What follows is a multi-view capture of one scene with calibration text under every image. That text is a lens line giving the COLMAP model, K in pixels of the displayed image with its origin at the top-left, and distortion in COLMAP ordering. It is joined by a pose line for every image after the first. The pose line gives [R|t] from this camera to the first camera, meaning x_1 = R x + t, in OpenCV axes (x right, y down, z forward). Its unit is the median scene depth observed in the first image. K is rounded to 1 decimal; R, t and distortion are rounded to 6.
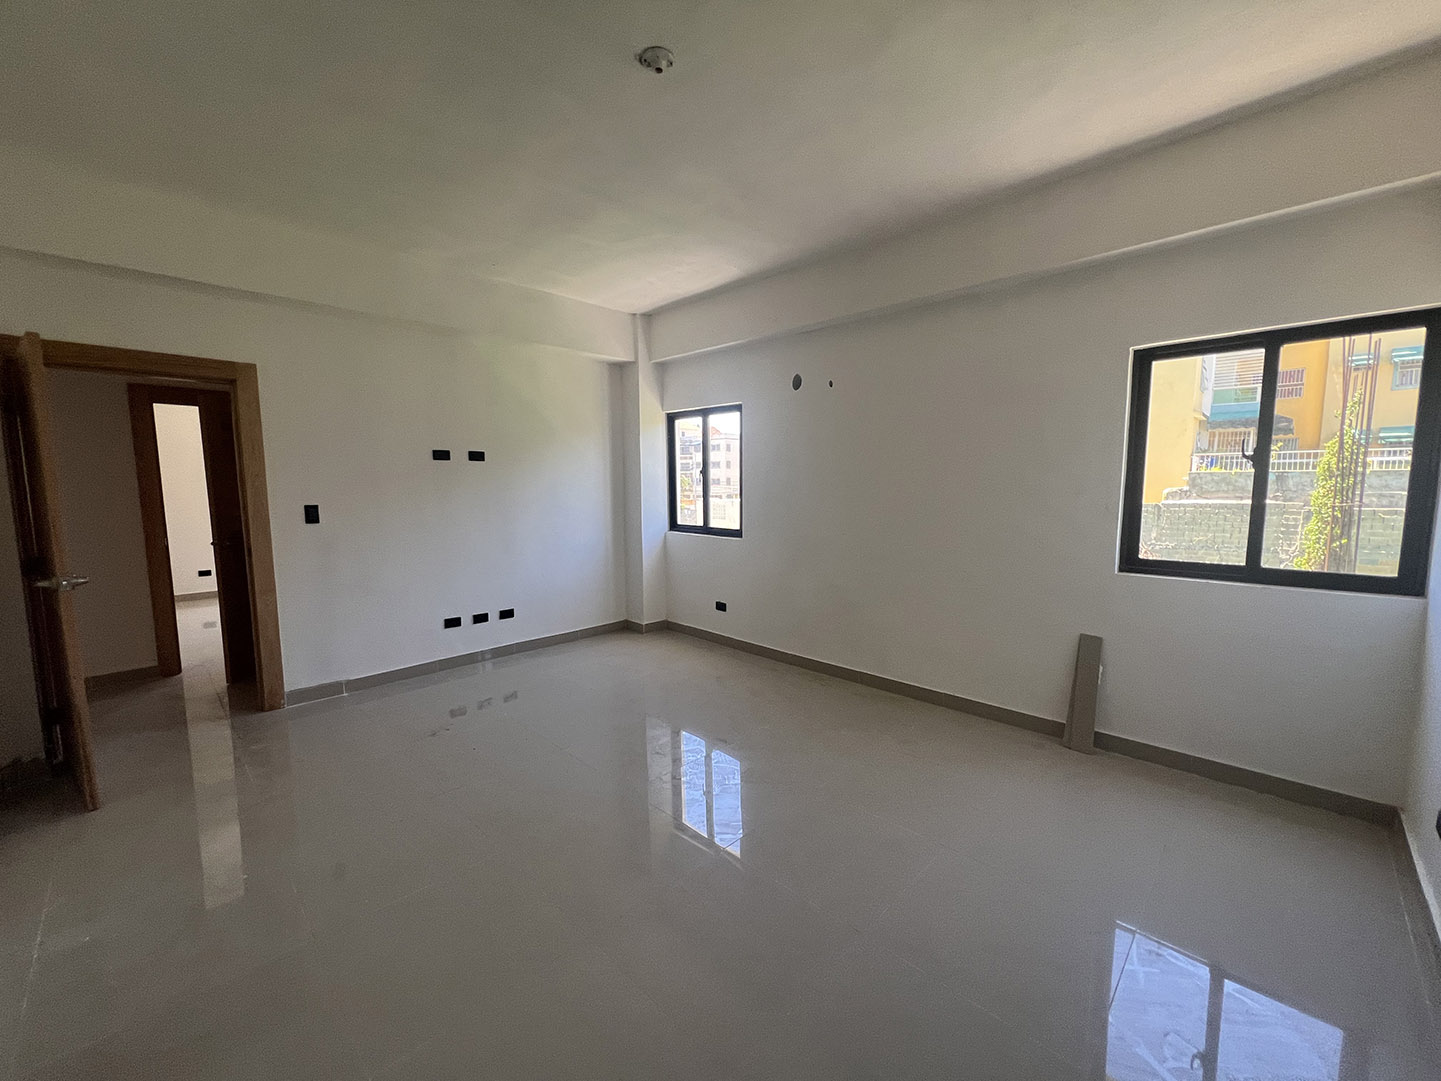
lens RADIAL K [[577.3, 0, 718.2], [0, 577.3, 543.3], [0, 0, 1]] dist [-0.001123, -0.000004]
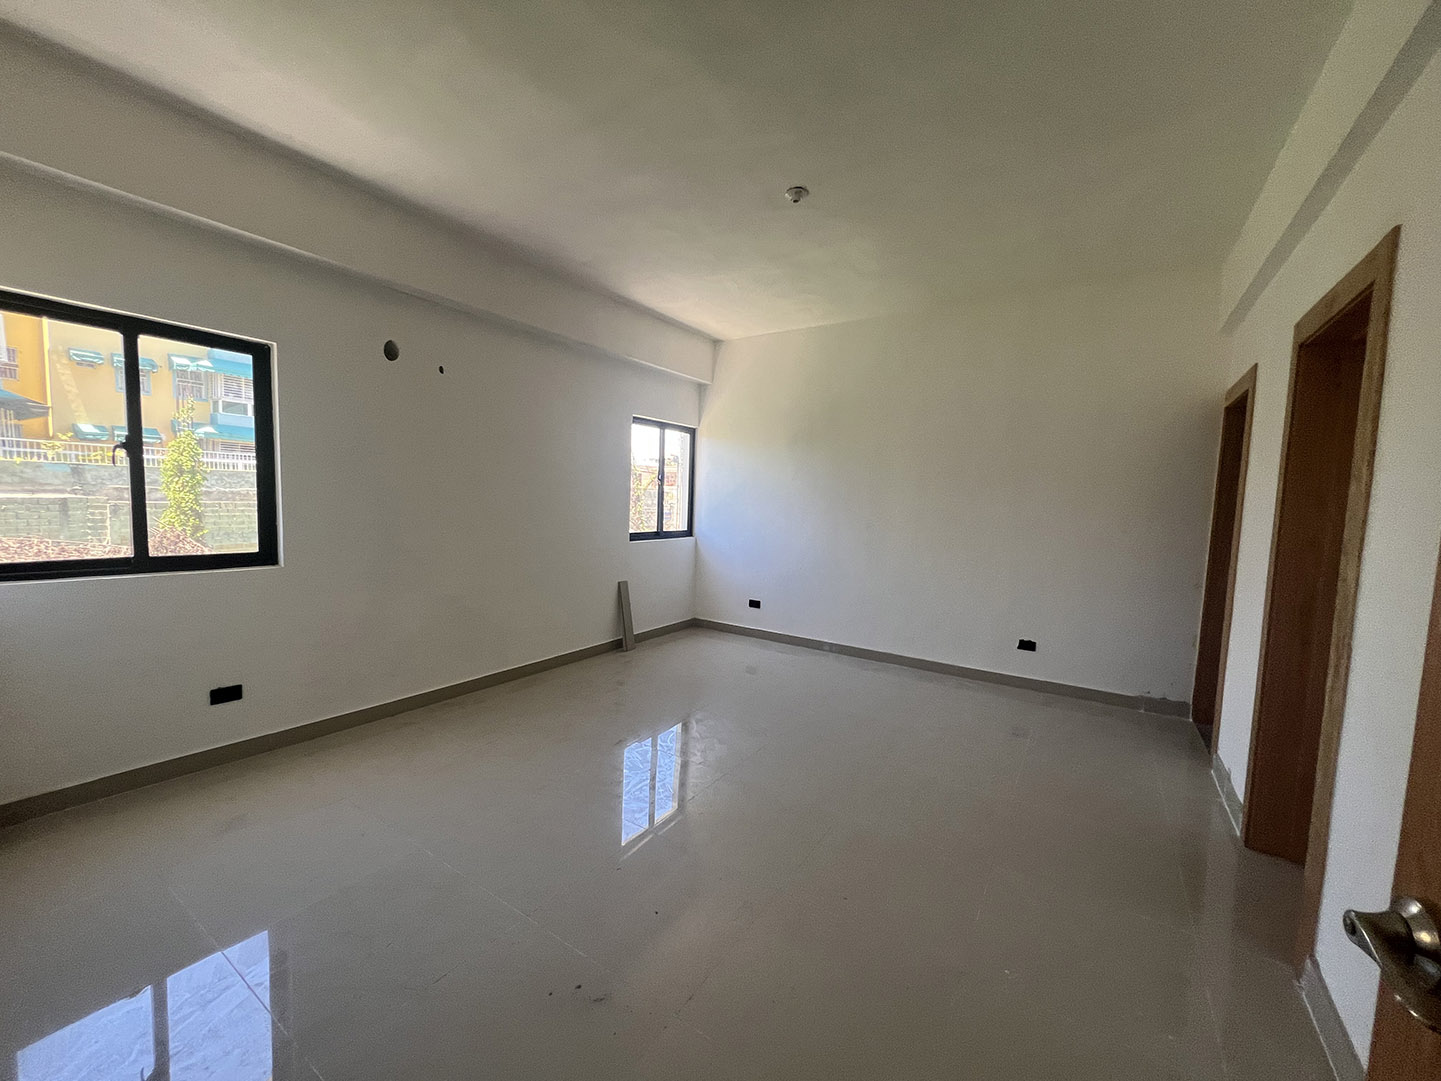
lens RADIAL K [[577.3, 0, 718.2], [0, 577.3, 543.3], [0, 0, 1]] dist [-0.001123, -0.000004]
pose [[-0.201198, -0.083421, 0.975992, -0.230024], [0.069673, 0.992625, 0.099205, -0.021394], [-0.977070, 0.087960, -0.193902, 0.232073]]
